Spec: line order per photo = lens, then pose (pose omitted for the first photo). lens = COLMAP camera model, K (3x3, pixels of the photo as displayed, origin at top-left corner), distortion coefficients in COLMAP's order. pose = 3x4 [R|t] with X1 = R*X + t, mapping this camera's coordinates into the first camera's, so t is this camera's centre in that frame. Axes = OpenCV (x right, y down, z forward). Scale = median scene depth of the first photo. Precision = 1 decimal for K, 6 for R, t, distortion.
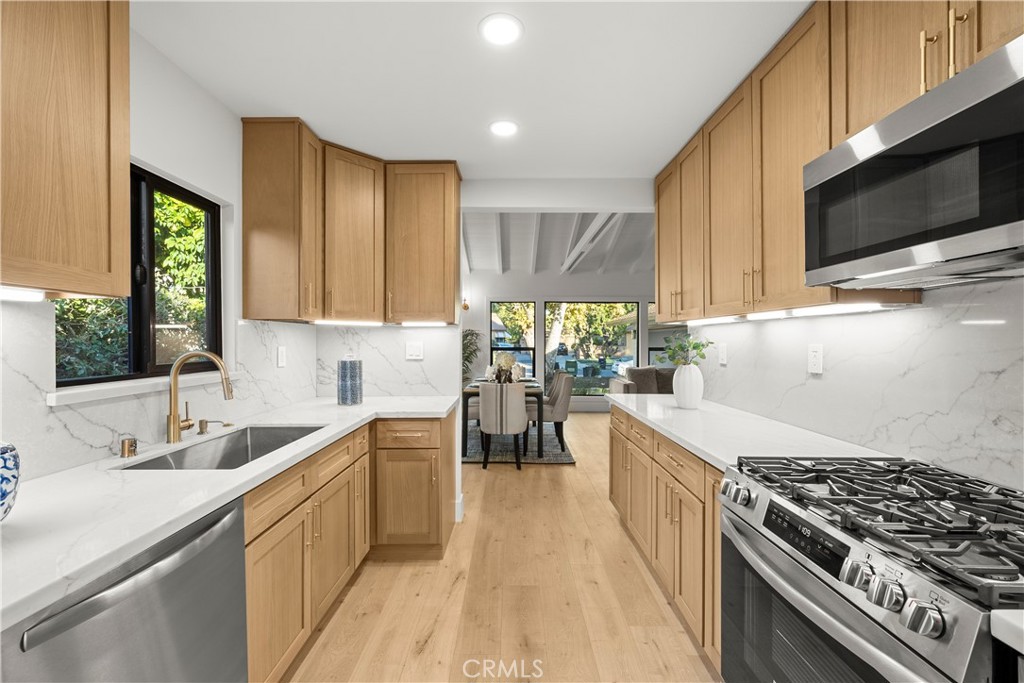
lens RADIAL K [[423.3, 0, 512.0], [0, 423.3, 341.5], [0, 0, 1]] dist [-0.000241, -0.000009]
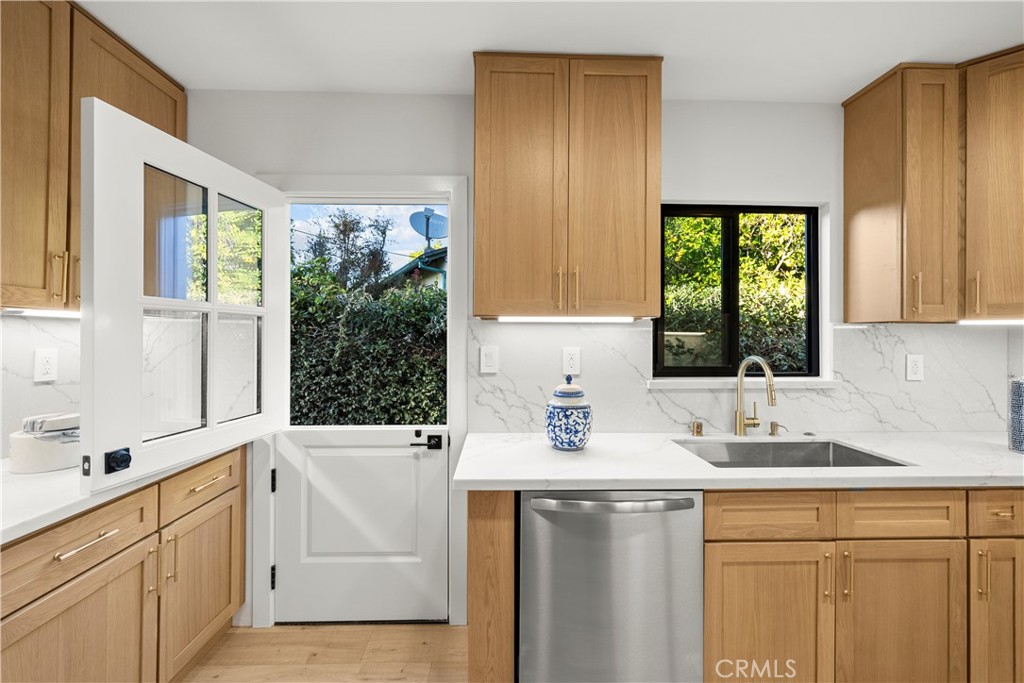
lens RADIAL K [[425.4, 0, 512.7], [0, 425.4, 334.4], [0, 0, 1]] dist [0.001649, 0.000330]
pose [[0.033776, -0.001240, -0.999429, 0.333479], [-0.007819, 0.999968, -0.001505, -0.028734], [0.999399, 0.007865, 0.033766, 0.339427]]
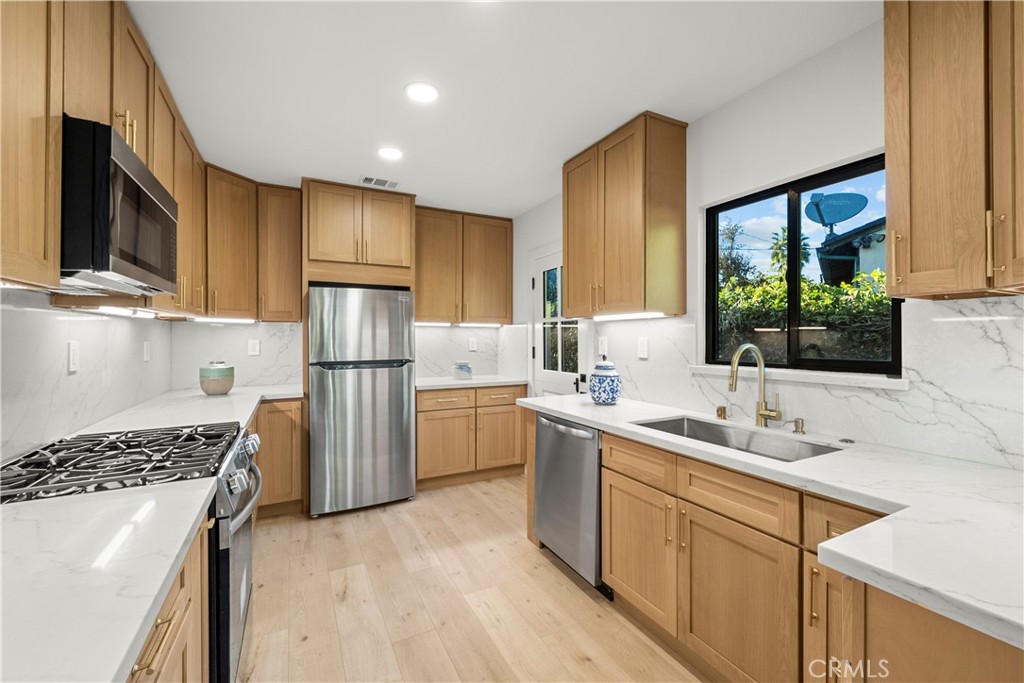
lens RADIAL K [[418.9, 0, 510.7], [0, 418.9, 336.9], [0, 0, 1]] dist [0.000651, -0.000255]
pose [[-0.888195, 0.003125, -0.459457, 0.297201], [0.002811, 0.999995, 0.001368, -0.001300], [0.459459, -0.000077, -0.888199, 1.669334]]
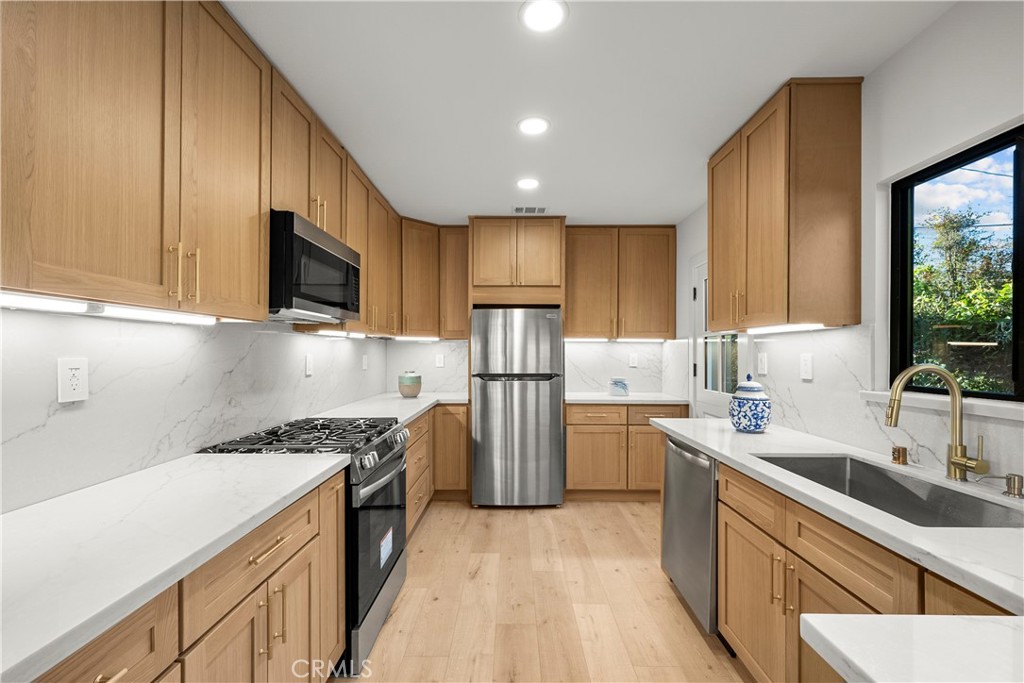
lens RADIAL K [[422.8, 0, 511.3], [0, 422.8, 352.5], [0, 0, 1]] dist [-0.001154, -0.000398]
pose [[-0.999978, -0.000052, 0.006636, 0.035220], [-0.000039, 0.999998, 0.002053, -0.003082], [-0.006636, 0.002053, -0.999976, 1.790472]]
